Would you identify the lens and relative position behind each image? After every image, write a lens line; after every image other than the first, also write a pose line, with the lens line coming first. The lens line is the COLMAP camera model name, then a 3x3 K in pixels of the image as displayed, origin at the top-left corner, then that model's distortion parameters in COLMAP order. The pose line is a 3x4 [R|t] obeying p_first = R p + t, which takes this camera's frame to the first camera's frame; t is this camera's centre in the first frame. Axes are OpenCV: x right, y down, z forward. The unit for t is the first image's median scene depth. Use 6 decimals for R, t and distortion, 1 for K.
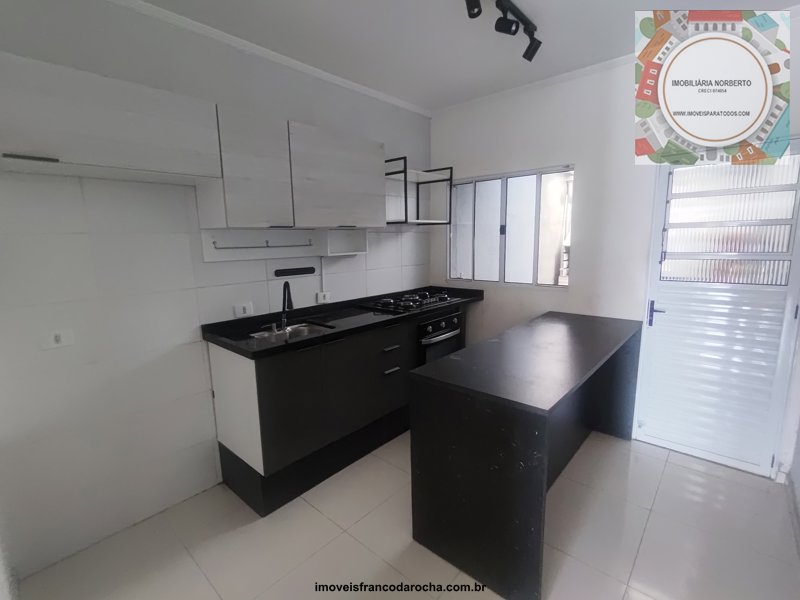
lens RADIAL K [[374.6, 0, 403.0], [0, 374.6, 301.9], [0, 0, 1]] dist [-0.017050, 0.006241]
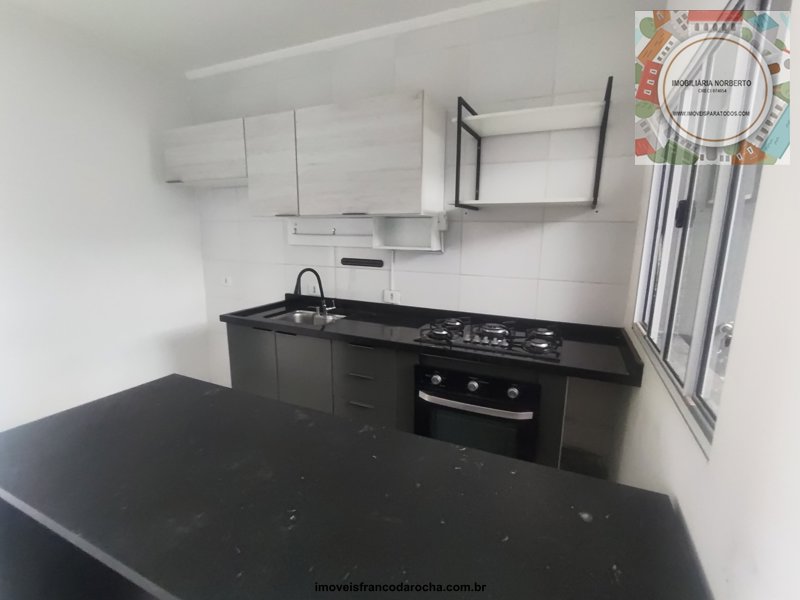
lens RADIAL K [[381.3, 0, 399.5], [0, 381.3, 295.1], [0, 0, 1]] dist [-0.018087, 0.006307]
pose [[0.279040, 0.184497, -0.942389, 0.705092], [-0.178802, 0.974190, 0.137780, -0.159844], [0.943486, 0.130055, 0.304827, 0.860312]]
